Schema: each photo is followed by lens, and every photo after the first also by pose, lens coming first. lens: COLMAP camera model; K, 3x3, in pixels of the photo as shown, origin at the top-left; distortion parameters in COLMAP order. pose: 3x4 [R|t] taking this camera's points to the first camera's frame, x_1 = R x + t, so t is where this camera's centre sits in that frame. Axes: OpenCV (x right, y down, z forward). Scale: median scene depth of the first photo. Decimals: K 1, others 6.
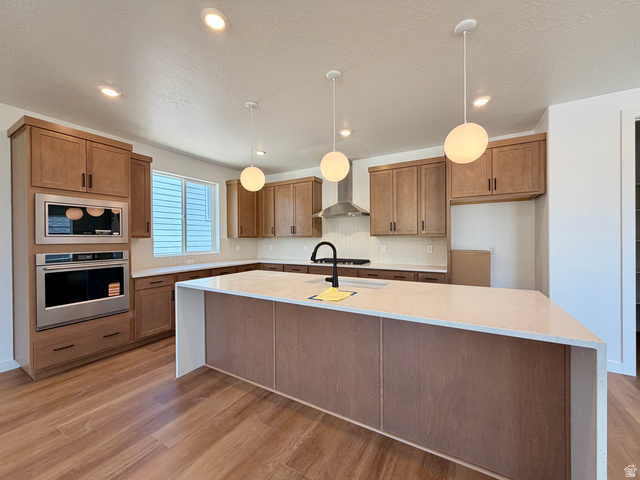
lens RADIAL K [[256.8, 0, 317.2], [0, 256.8, 240.6], [0, 0, 1]] dist [0.001146, -0.000009]
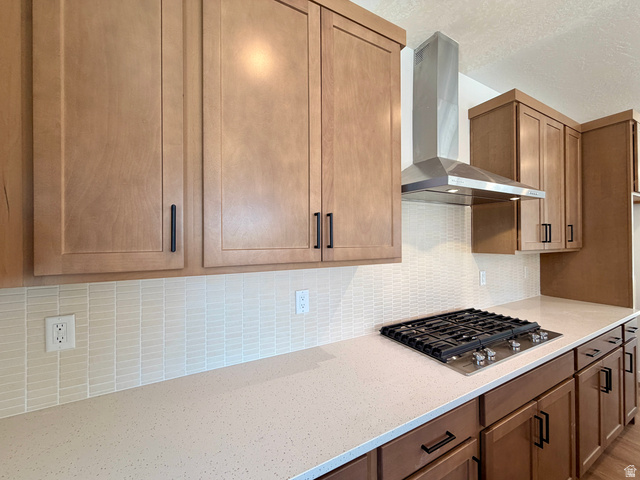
lens RADIAL K [[256.8, 0, 317.2], [0, 256.8, 240.6], [0, 0, 1]] dist [0.001146, -0.000009]
pose [[0.520601, 0.003796, 0.853791, -0.369696], [0.009331, 0.999905, -0.010135, -0.042995], [-0.853749, 0.013243, 0.520516, 1.219224]]
